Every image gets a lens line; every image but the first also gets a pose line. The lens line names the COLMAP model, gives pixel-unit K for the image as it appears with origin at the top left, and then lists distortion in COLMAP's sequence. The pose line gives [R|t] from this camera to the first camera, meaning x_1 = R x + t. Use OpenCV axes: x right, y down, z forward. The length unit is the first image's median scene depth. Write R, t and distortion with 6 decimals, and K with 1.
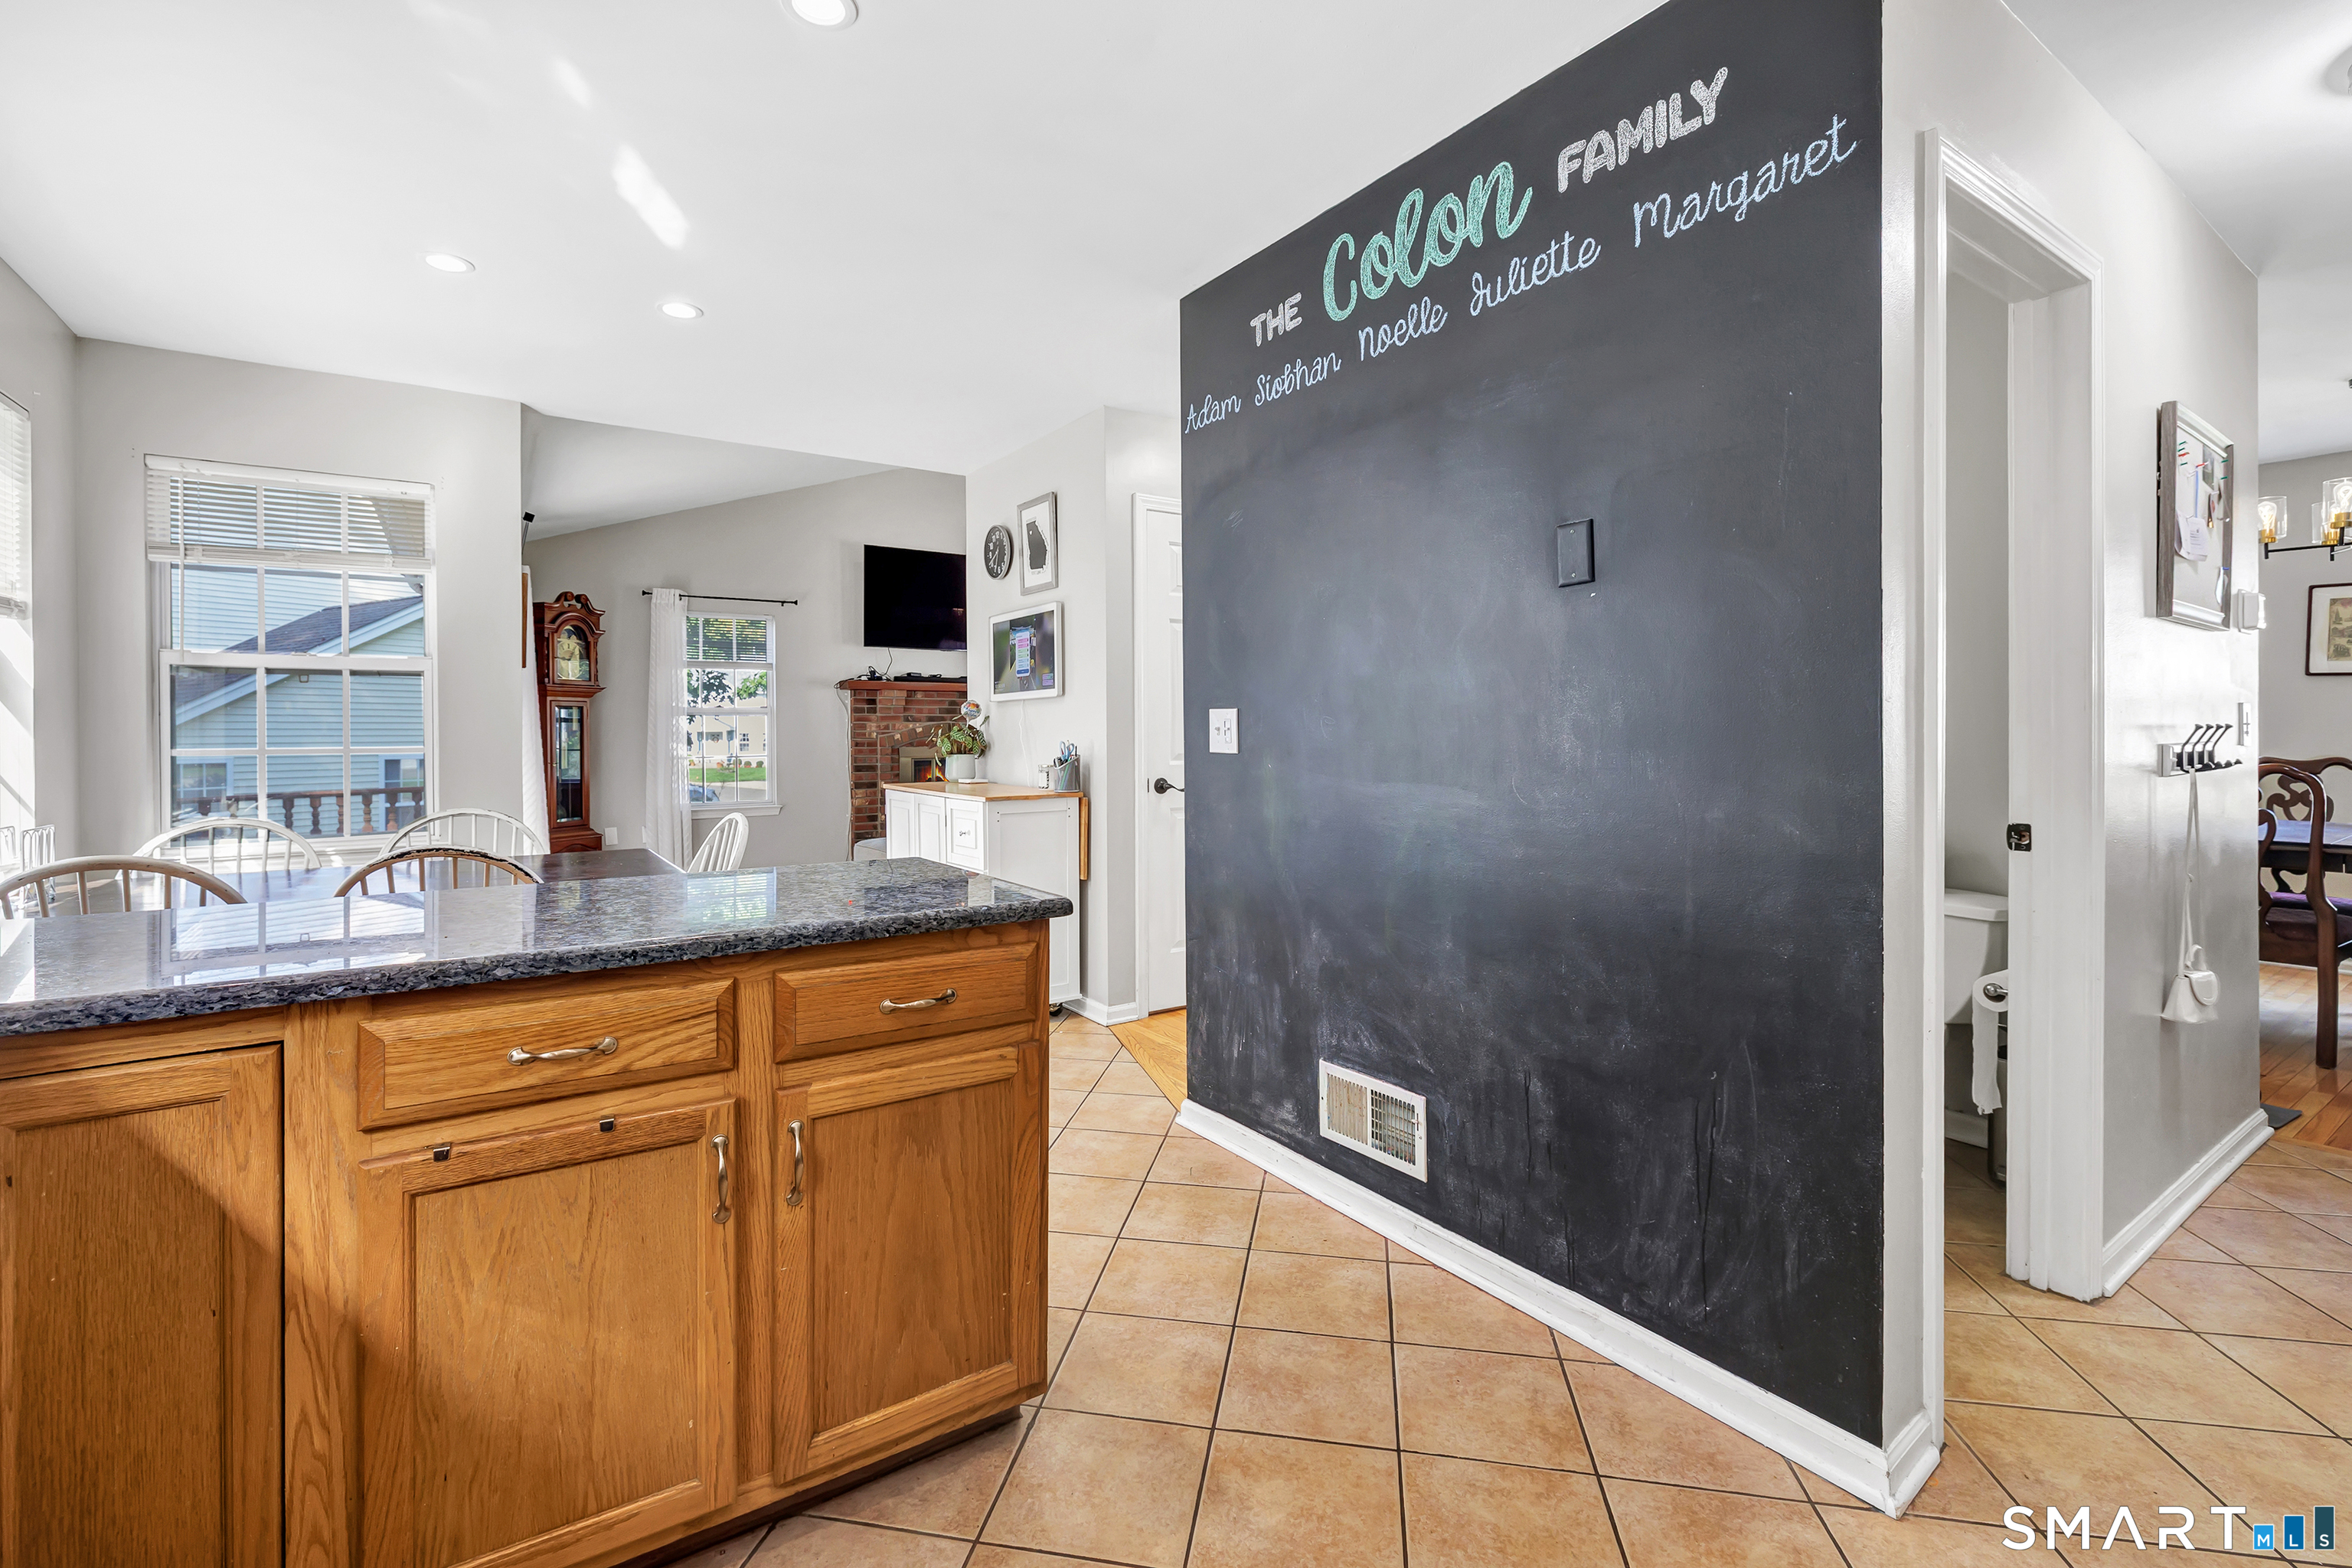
lens RADIAL K [[1080.3, 0, 1226.4], [0, 1080.3, 747.1], [0, 0, 1]] dist [-0.003802, 0.001197]
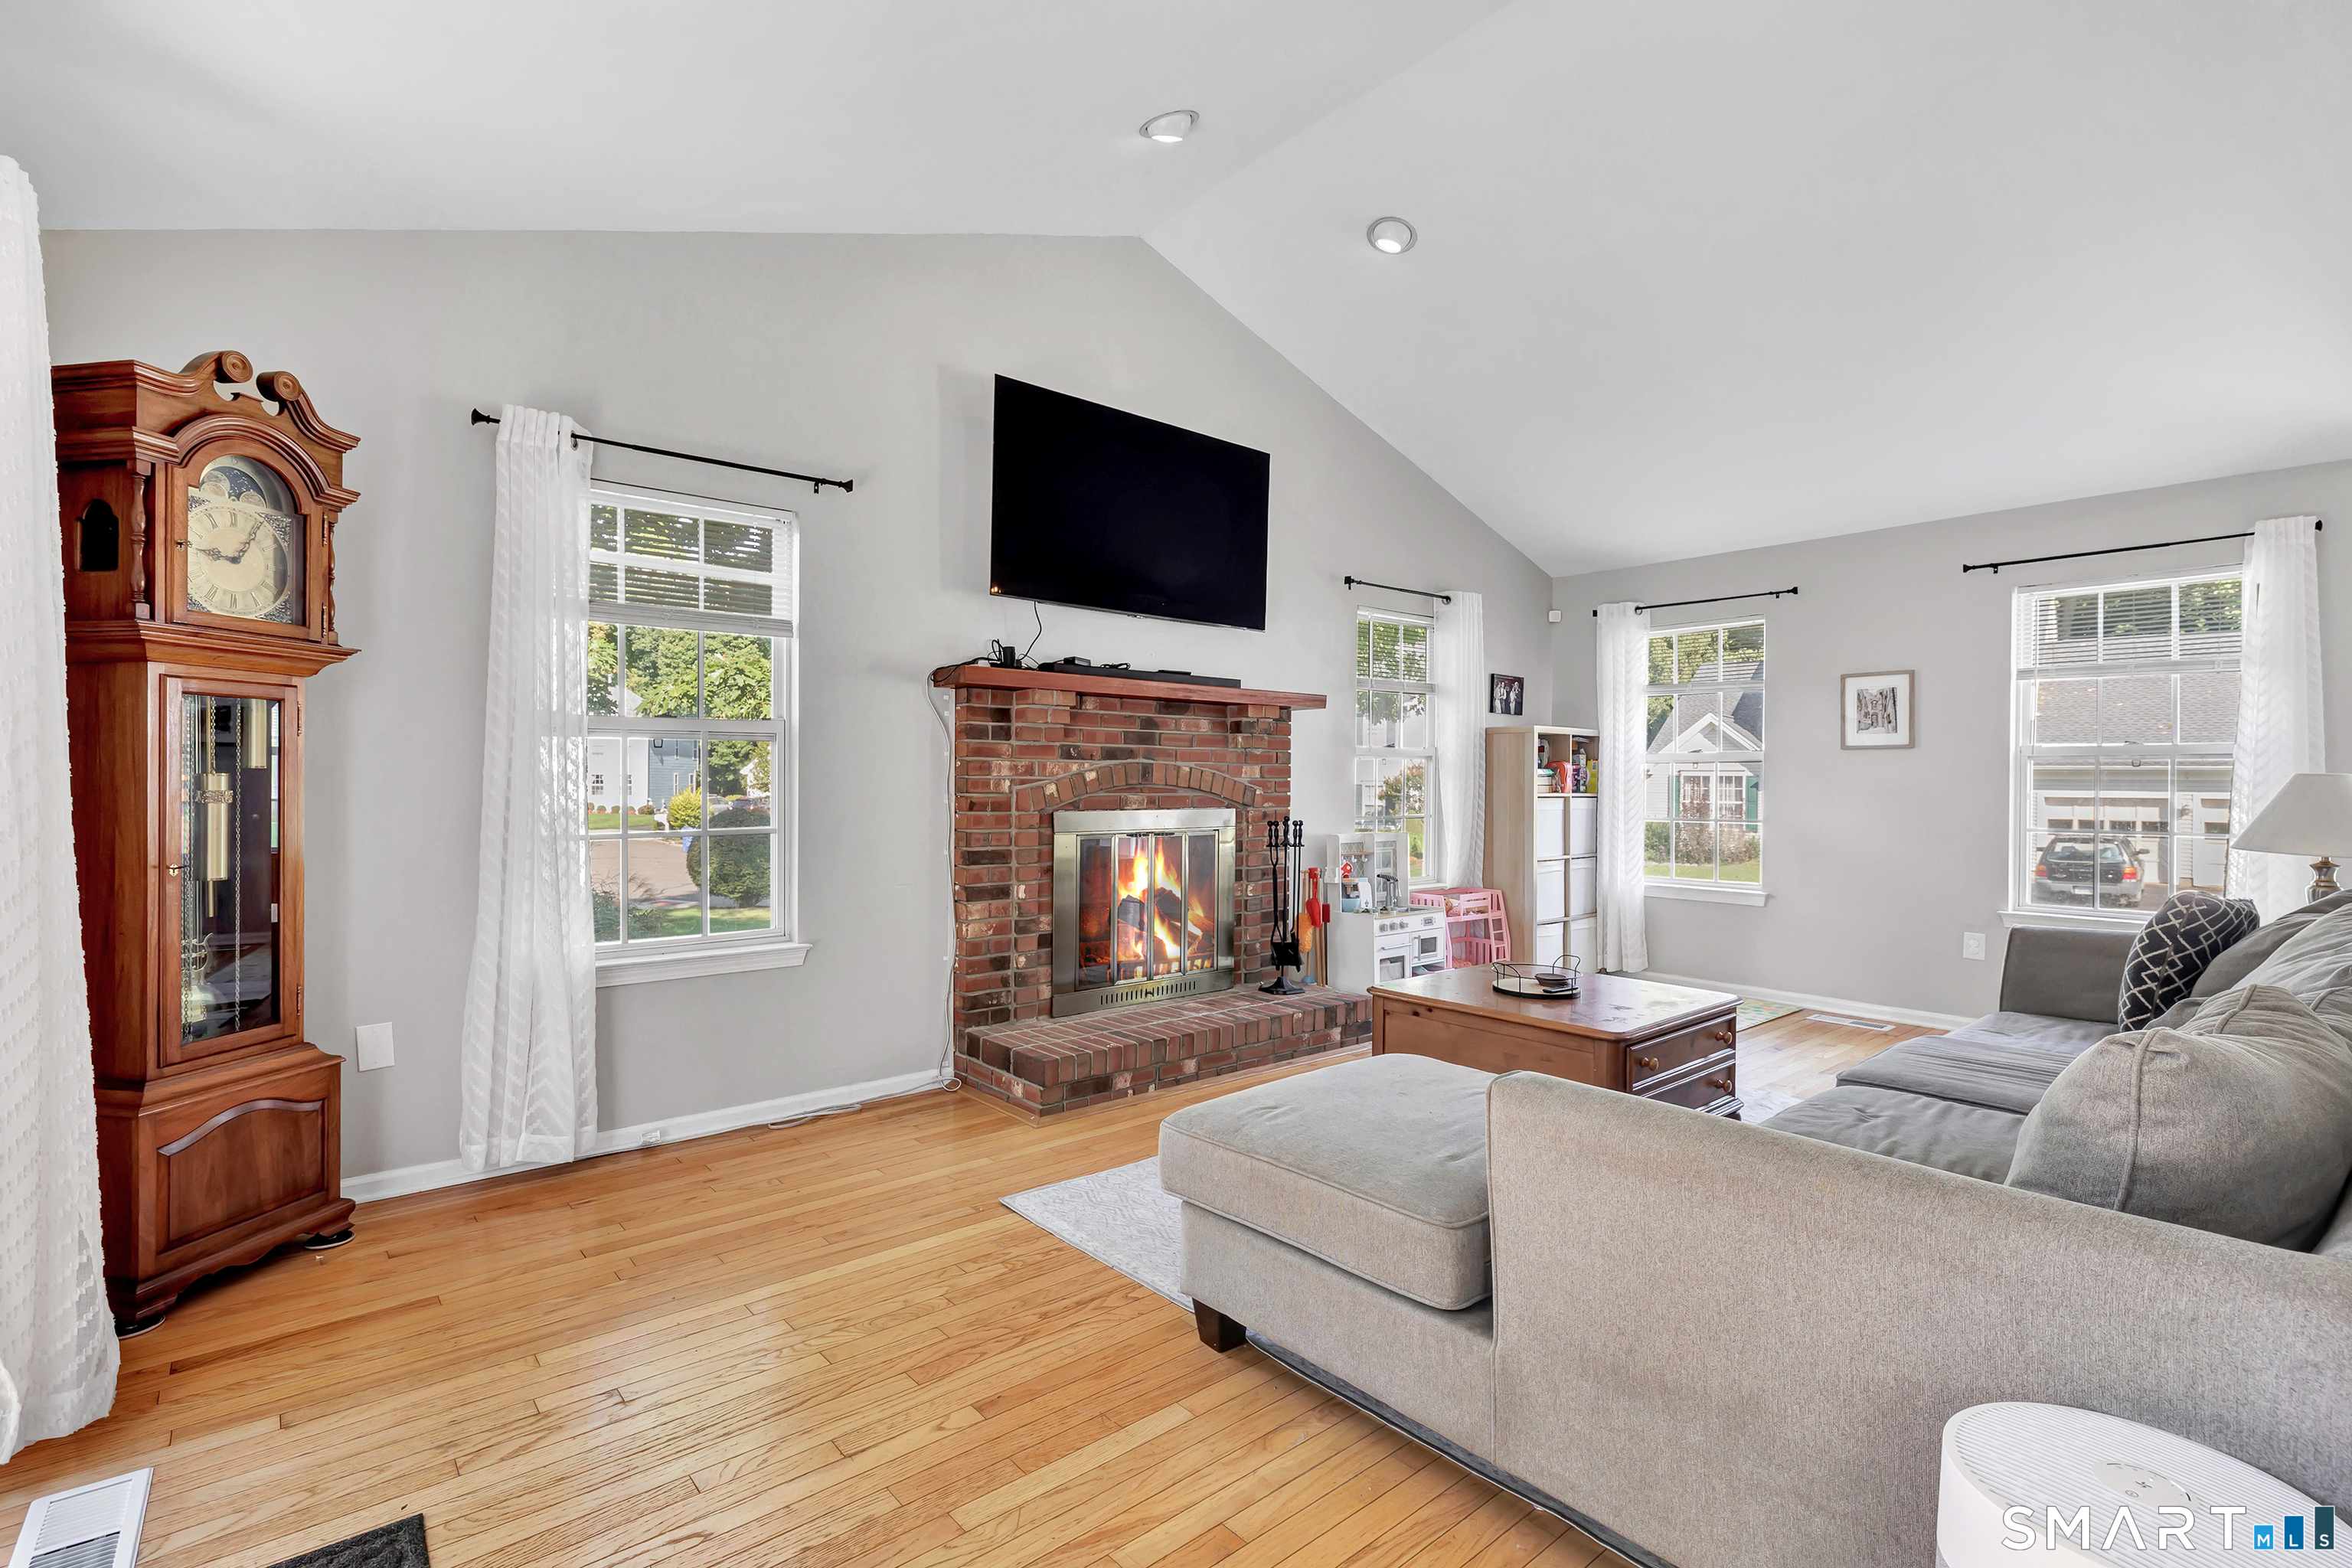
lens RADIAL K [[1080.3, 0, 1261.6], [0, 1080.3, 792.2], [0, 0, 1]] dist [-0.003802, 0.001197]
pose [[0.990181, 0.010250, 0.139417, -0.281876], [-0.009987, 0.999947, -0.002589, -0.008161], [-0.139436, 0.001171, 0.990230, 0.519998]]
